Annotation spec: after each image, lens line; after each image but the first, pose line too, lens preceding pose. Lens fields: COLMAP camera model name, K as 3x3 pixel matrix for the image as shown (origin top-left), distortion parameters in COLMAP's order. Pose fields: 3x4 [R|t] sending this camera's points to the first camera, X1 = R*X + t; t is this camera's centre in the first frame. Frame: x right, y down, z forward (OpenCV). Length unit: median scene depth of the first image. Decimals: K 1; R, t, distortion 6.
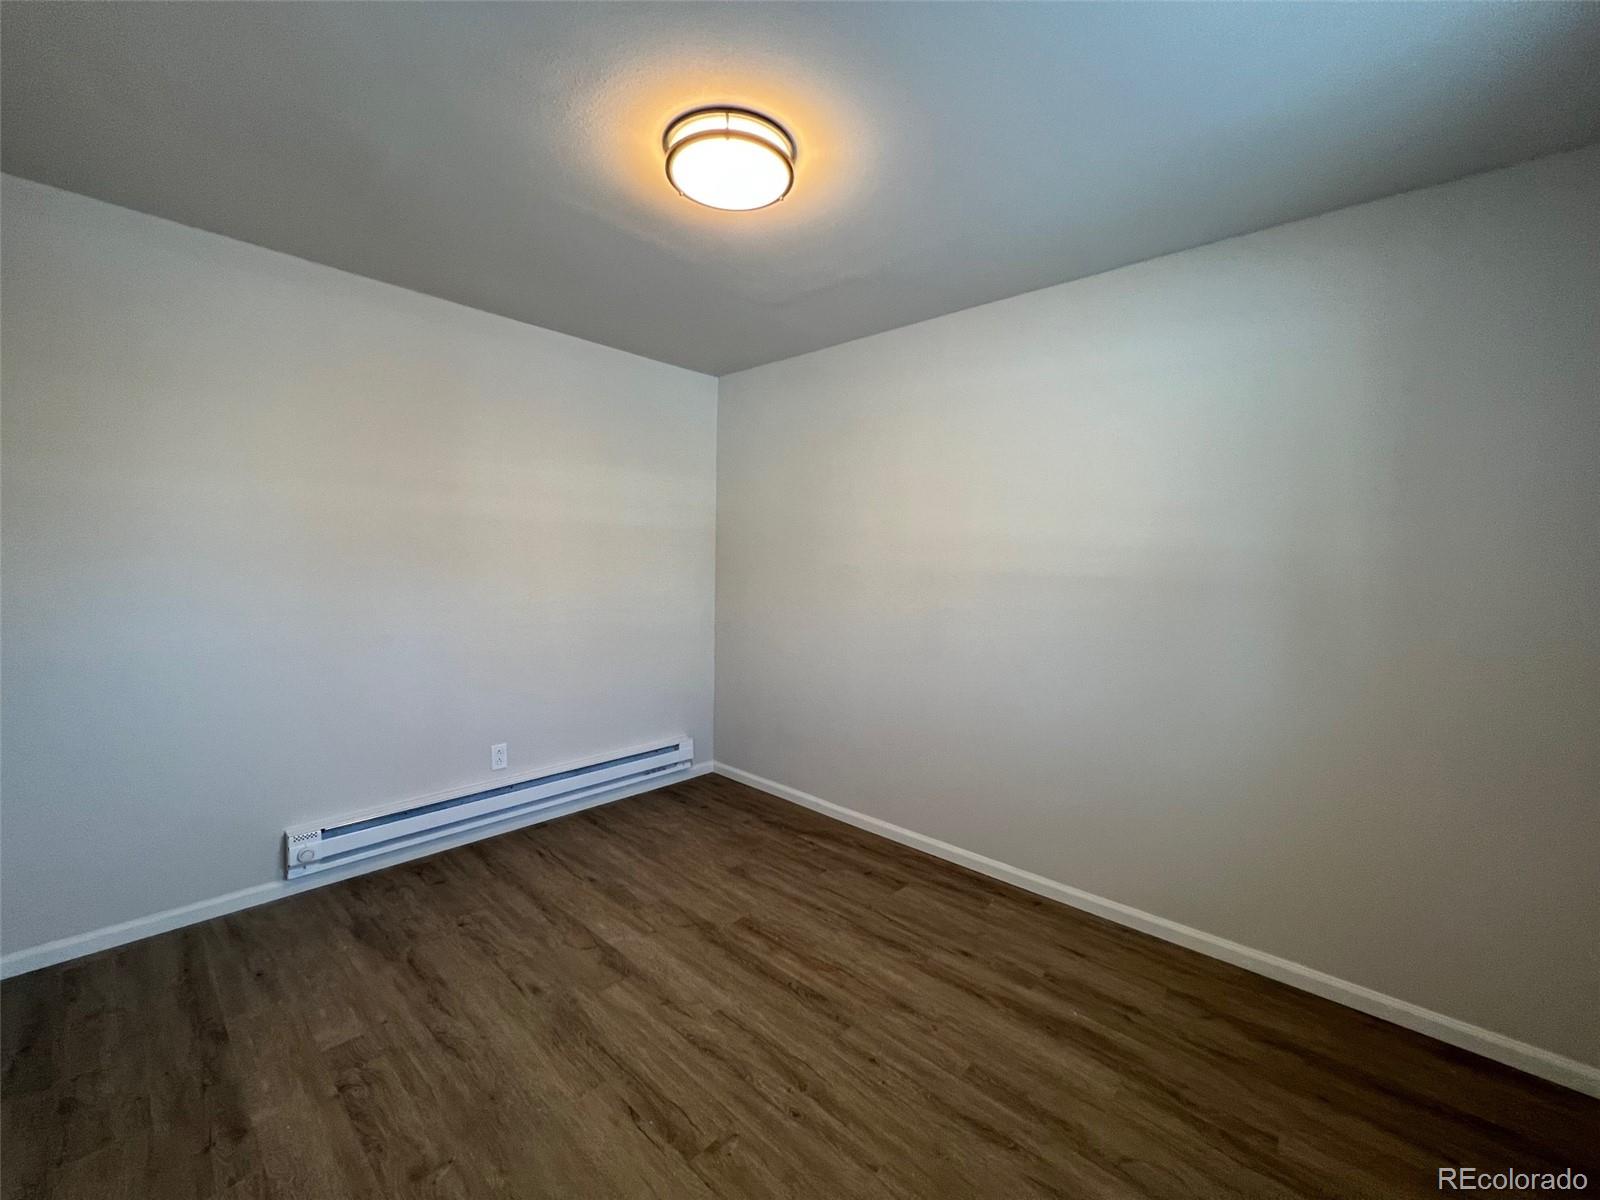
lens RADIAL K [[638.8, 0, 794.2], [0, 638.8, 599.2], [0, 0, 1]] dist [0.000580, 0.000318]
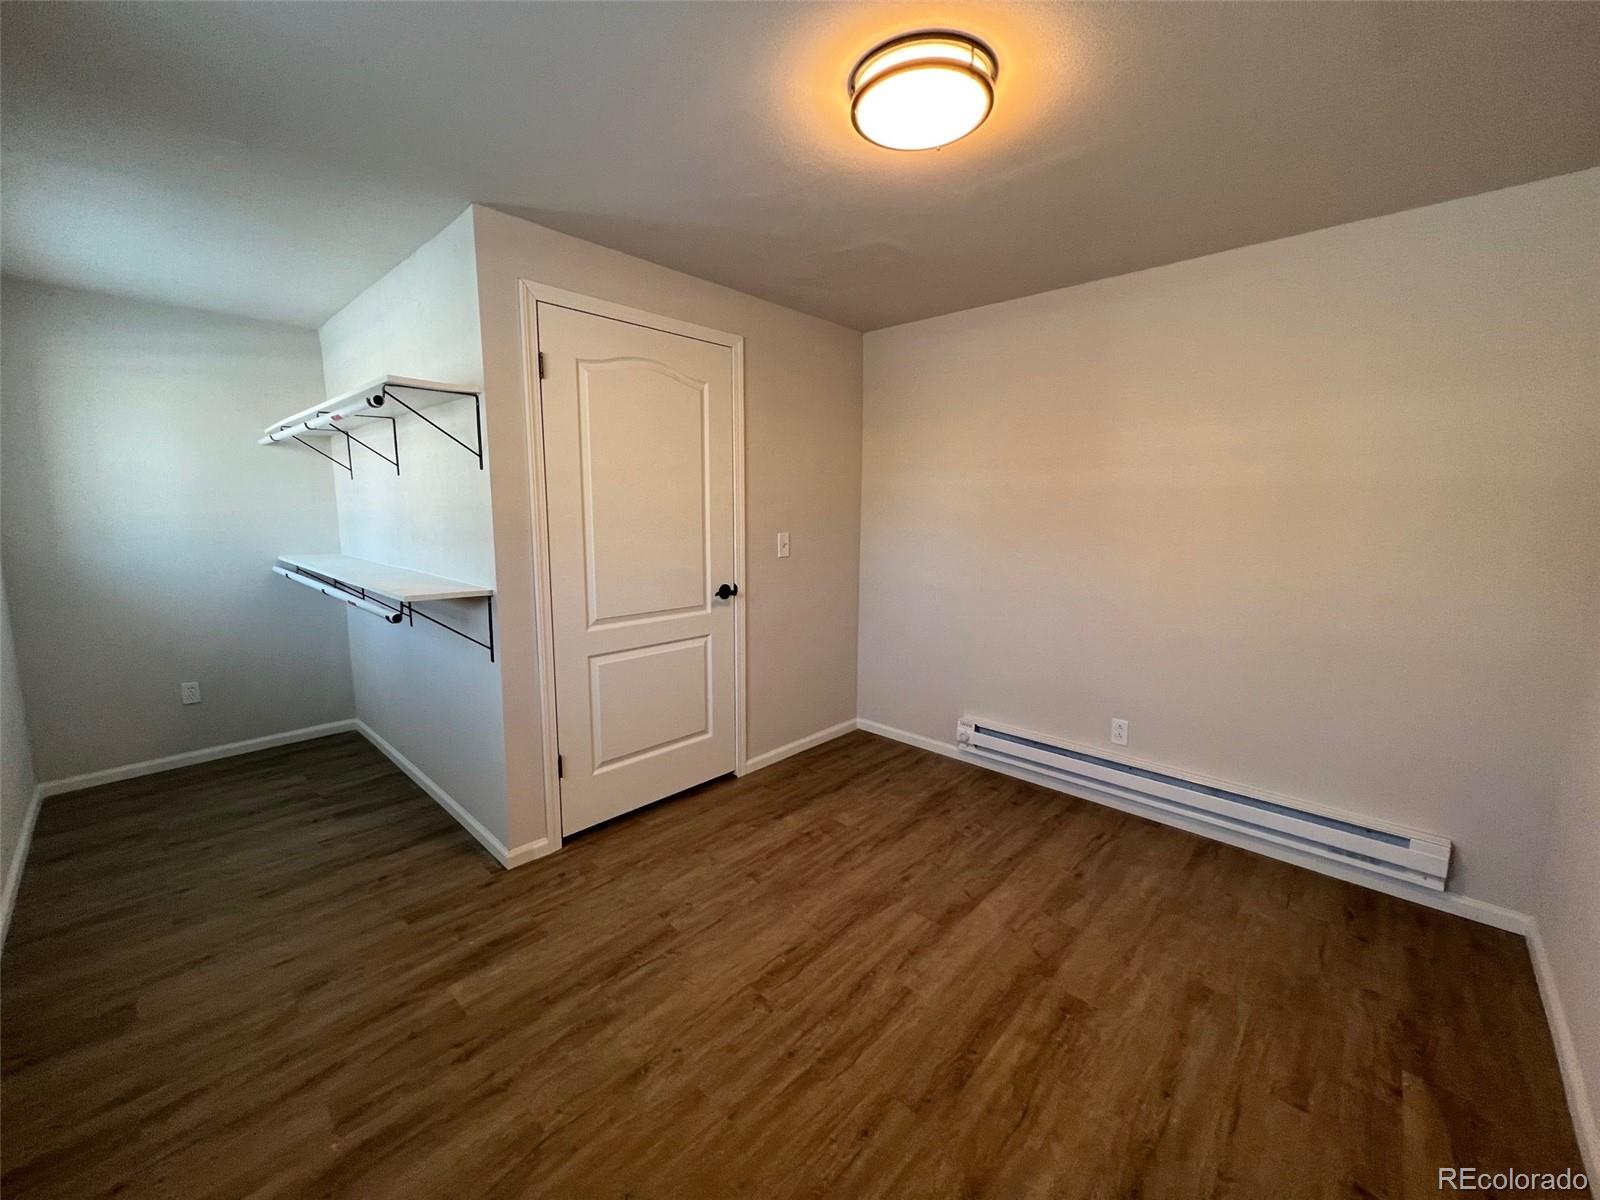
lens RADIAL K [[638.8, 0, 794.2], [0, 638.8, 599.2], [0, 0, 1]] dist [0.000580, 0.000318]
pose [[-0.011356, 0.123889, -0.992231, 0.709305], [-0.071548, 0.989651, 0.124386, -0.060920], [0.997372, 0.072405, -0.002375, 0.695052]]
